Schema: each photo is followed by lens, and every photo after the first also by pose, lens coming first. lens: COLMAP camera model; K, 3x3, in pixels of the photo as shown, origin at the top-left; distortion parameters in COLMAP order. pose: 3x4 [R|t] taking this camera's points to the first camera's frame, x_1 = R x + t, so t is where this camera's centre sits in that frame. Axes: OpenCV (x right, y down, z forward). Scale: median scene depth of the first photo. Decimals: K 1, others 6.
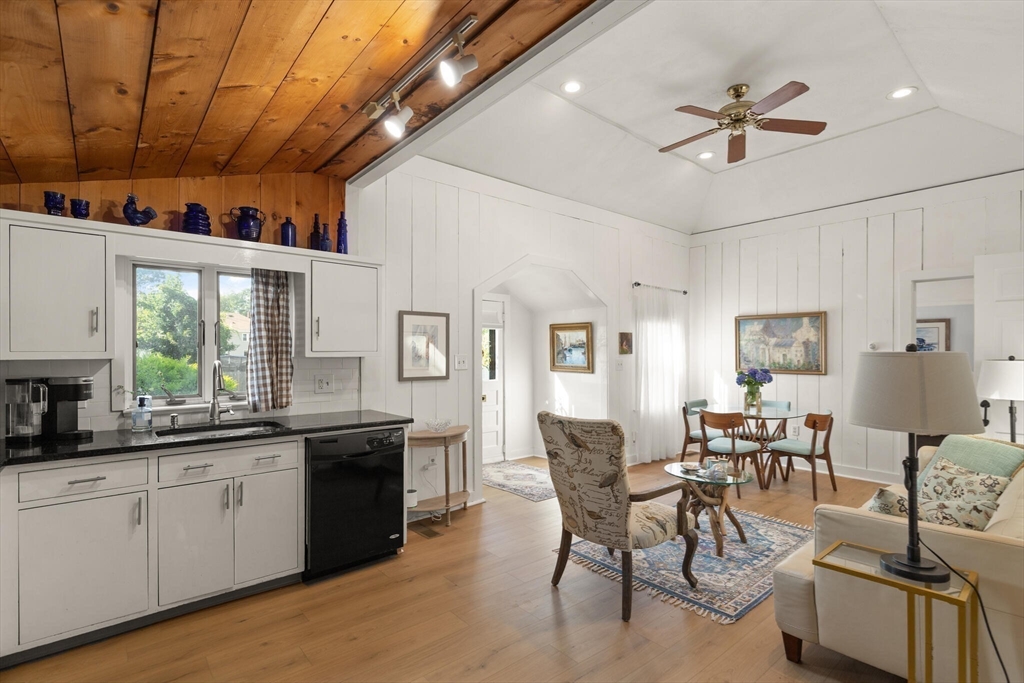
lens RADIAL K [[488.0, 0, 511.3], [0, 488.0, 358.7], [0, 0, 1]] dist [-0.000216, -0.000056]
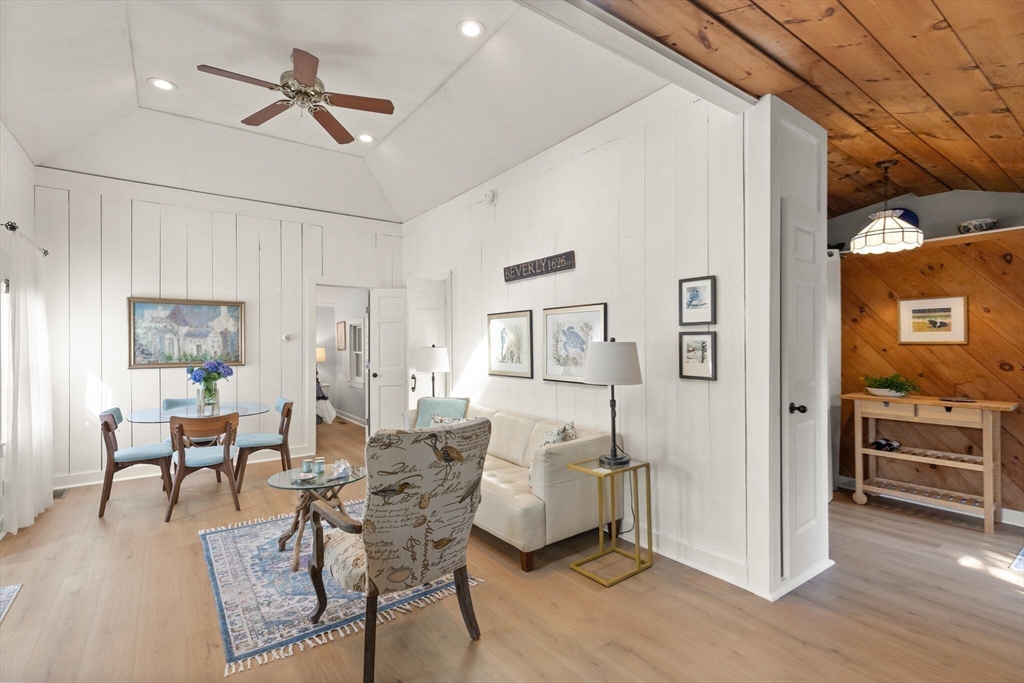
lens RADIAL K [[477.2, 0, 497.6], [0, 477.2, 340.9], [0, 0, 1]] dist [0.001488, 0.000282]
pose [[0.076327, 0.003258, 0.997078, -0.499660], [0.016138, 0.999860, -0.004502, -0.006867], [-0.996952, 0.016434, 0.076264, 0.688696]]
